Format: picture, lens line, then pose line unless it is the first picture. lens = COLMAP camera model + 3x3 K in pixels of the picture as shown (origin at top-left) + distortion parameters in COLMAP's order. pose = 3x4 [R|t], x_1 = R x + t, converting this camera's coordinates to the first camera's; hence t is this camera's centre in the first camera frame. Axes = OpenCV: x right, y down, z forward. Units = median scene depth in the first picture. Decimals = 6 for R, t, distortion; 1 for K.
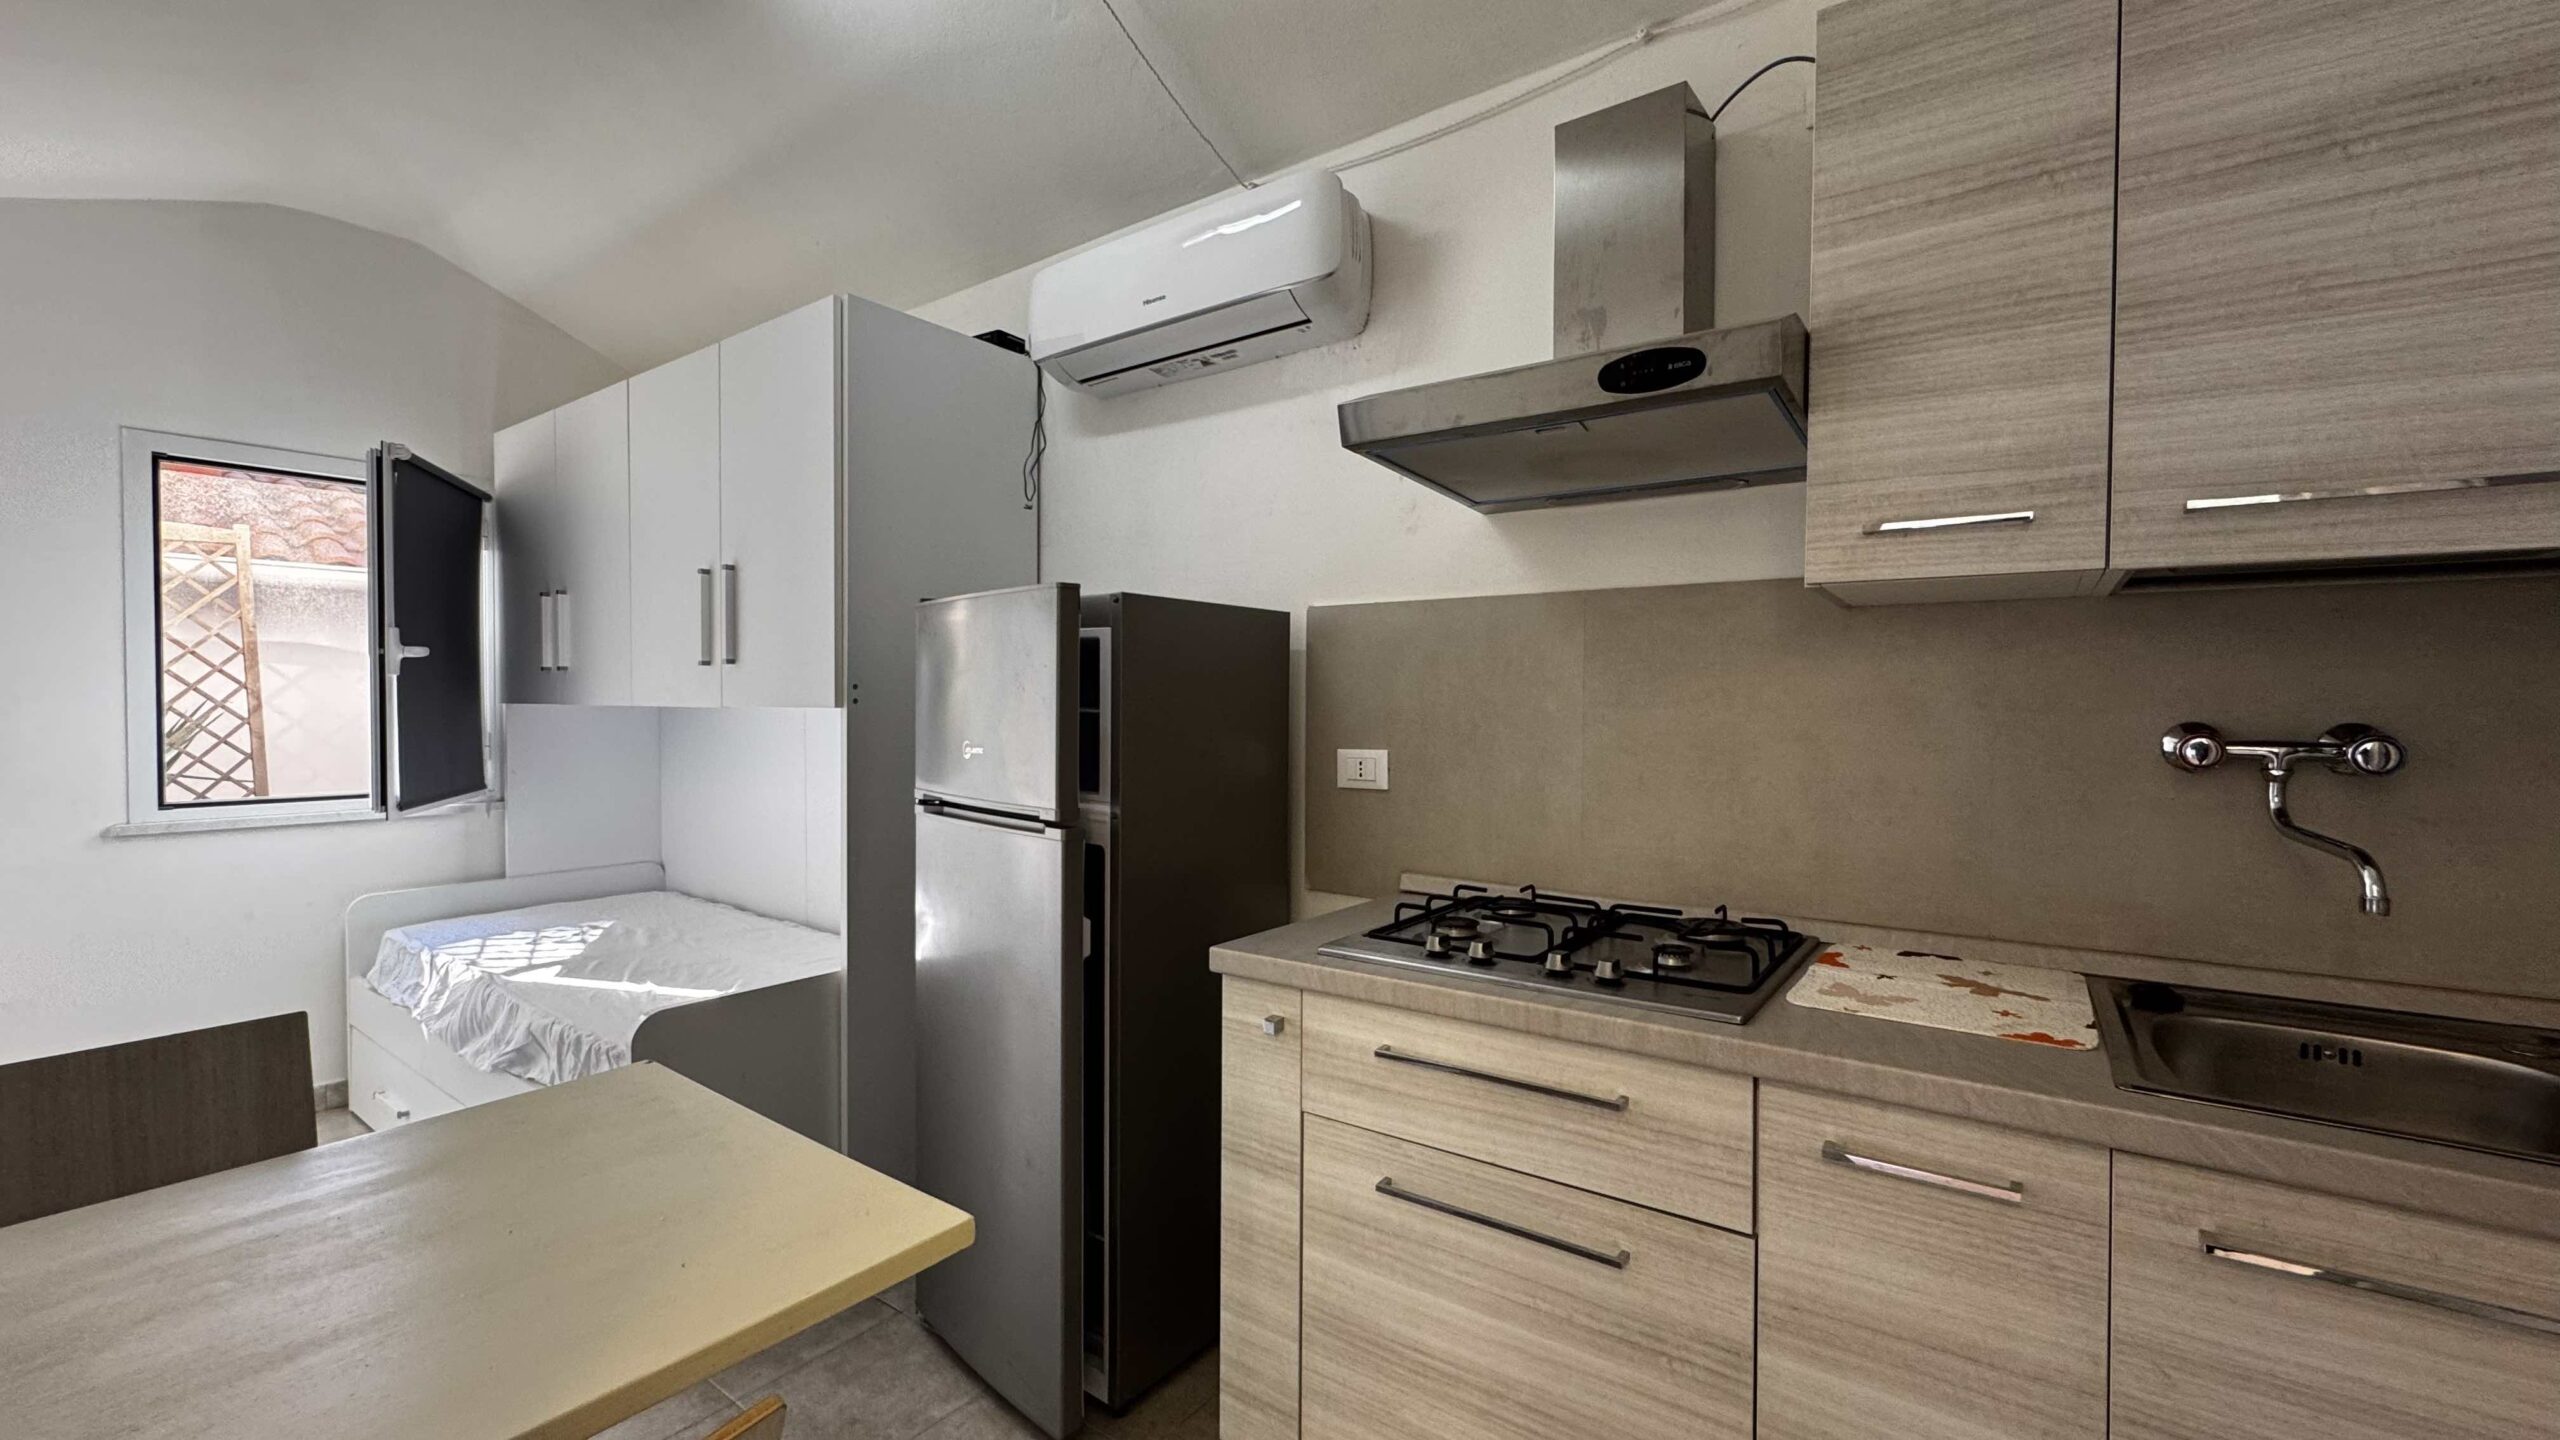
lens RADIAL K [[1022.0, 0, 1278.2], [0, 1022.0, 719.8], [0, 0, 1]] dist [-0.003145, 0.000107]
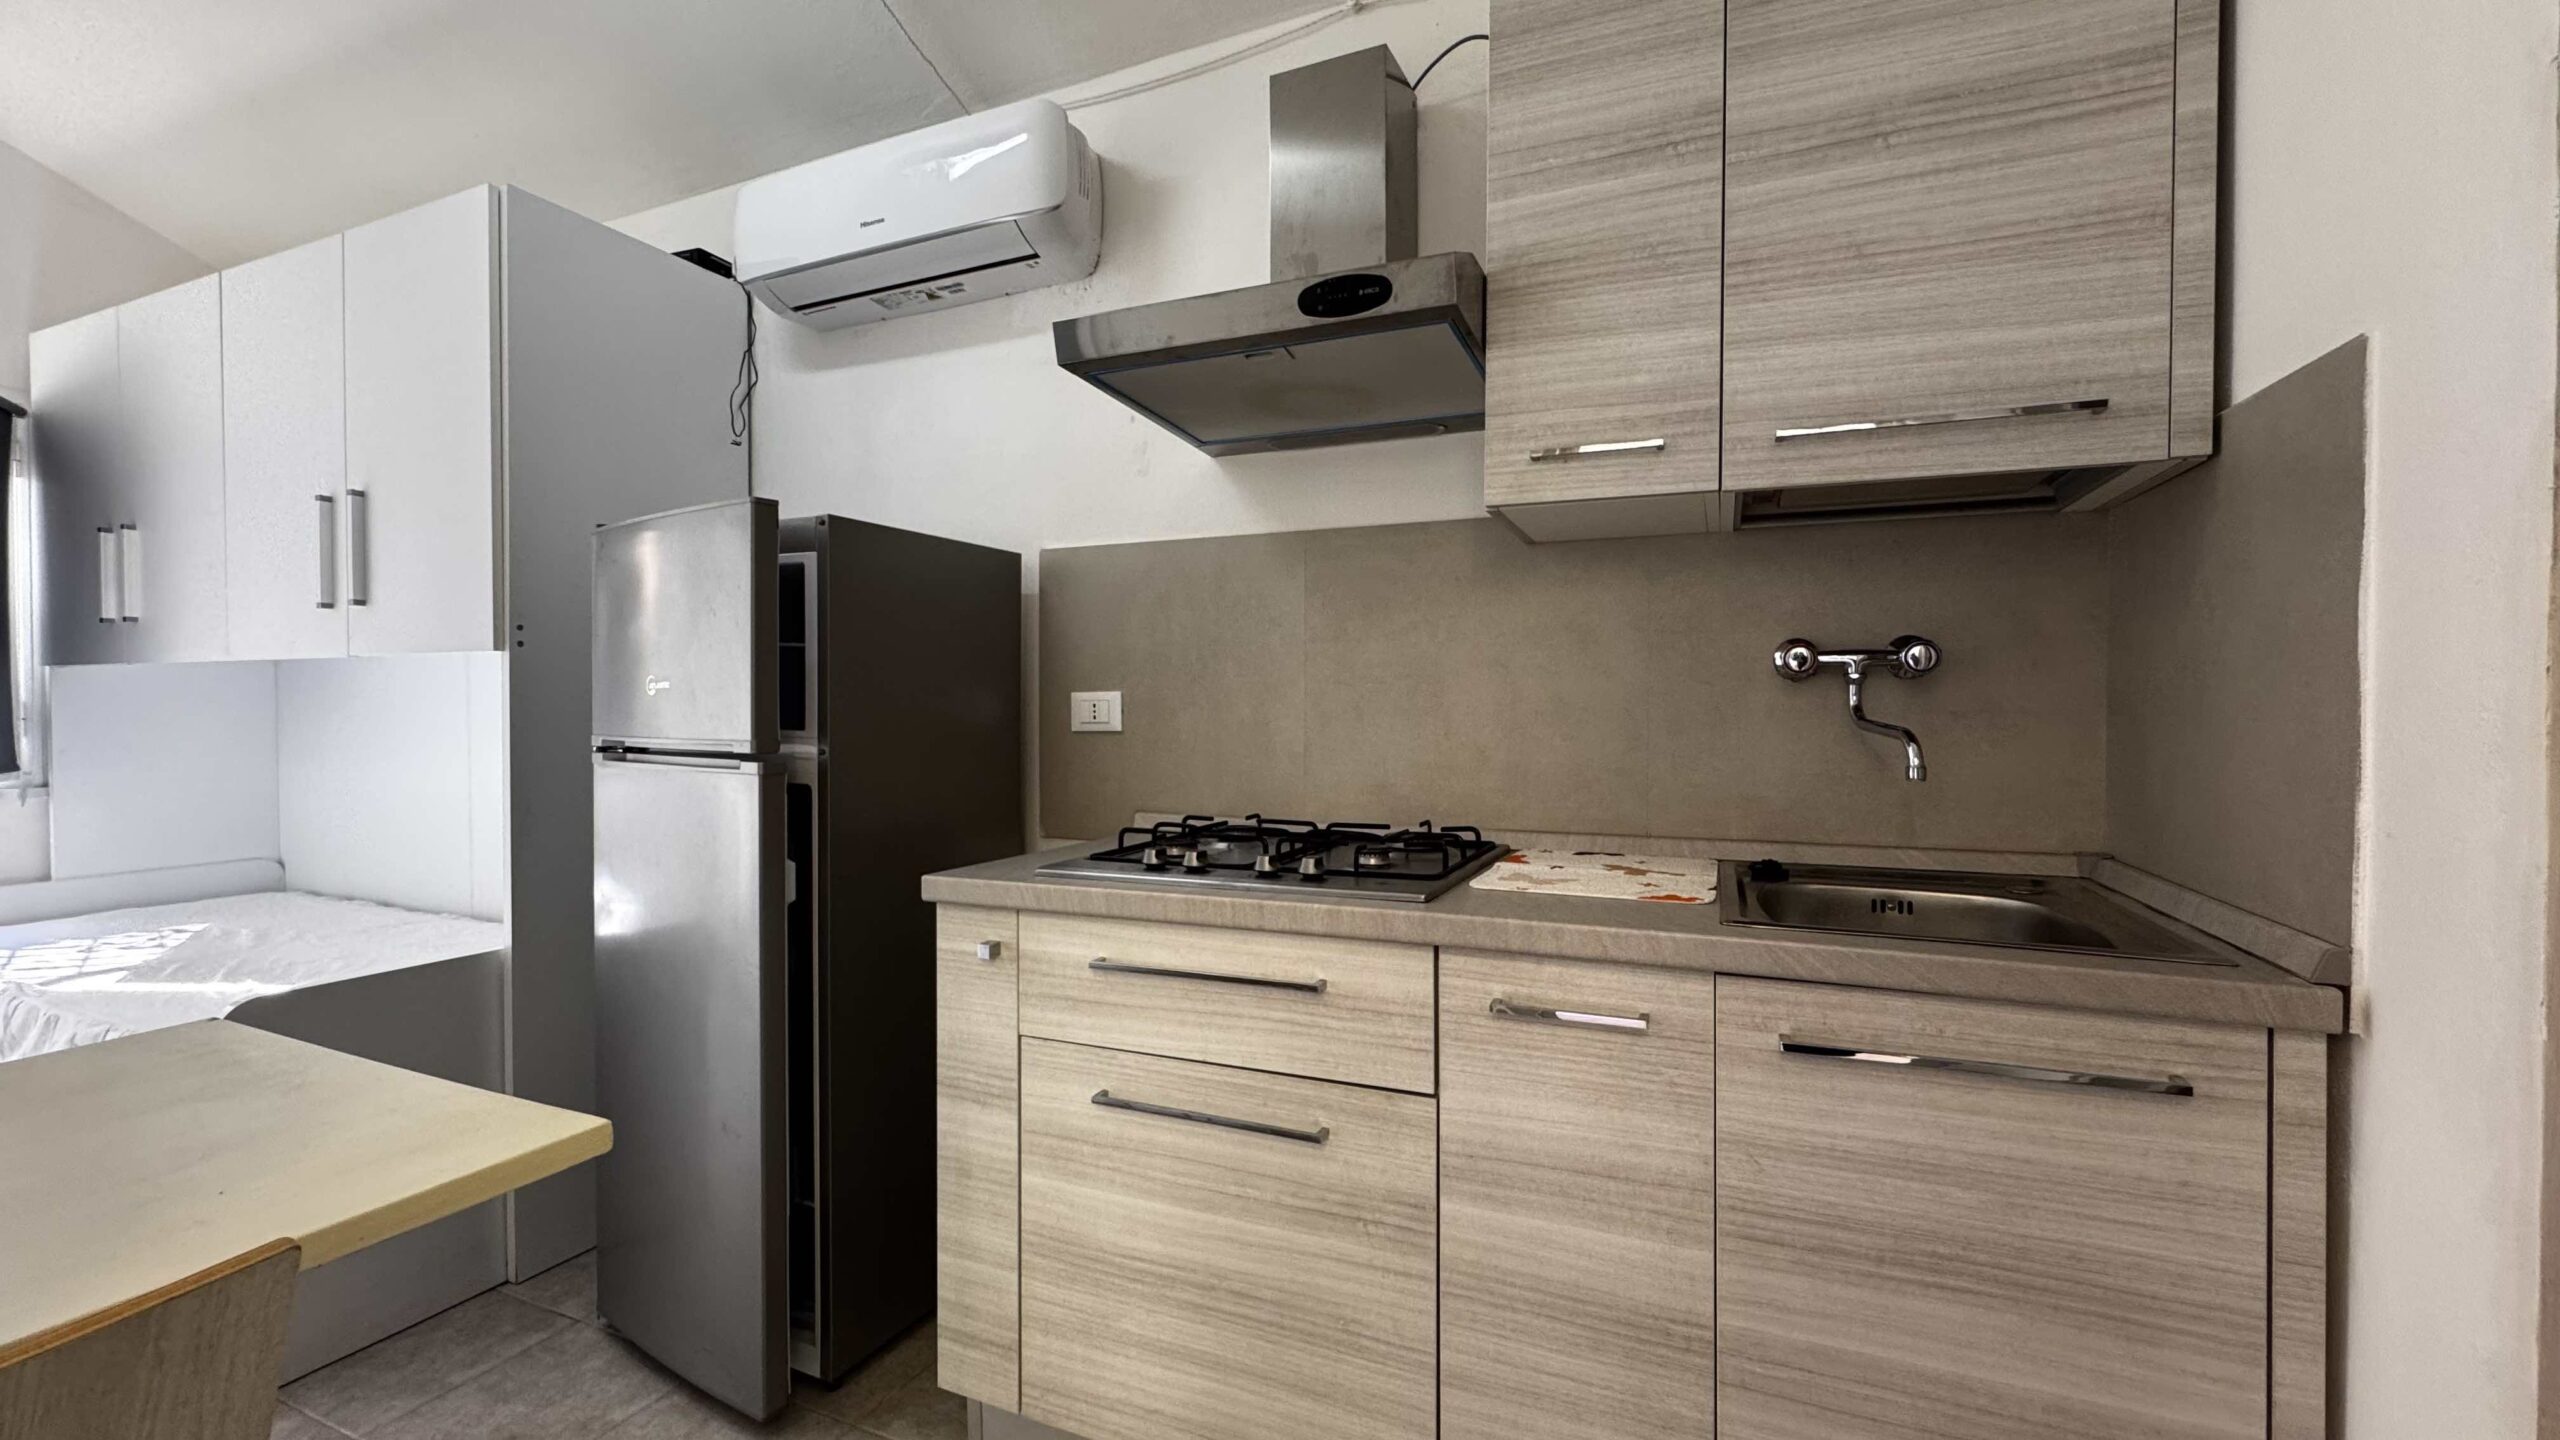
lens RADIAL K [[1022.0, 0, 1278.2], [0, 1022.0, 719.8], [0, 0, 1]] dist [-0.003145, 0.000107]
pose [[0.976152, -0.007703, 0.216951, 0.057453], [0.008323, 0.999963, -0.001943, 0.086906], [-0.216928, 0.003703, 0.976181, -0.013974]]
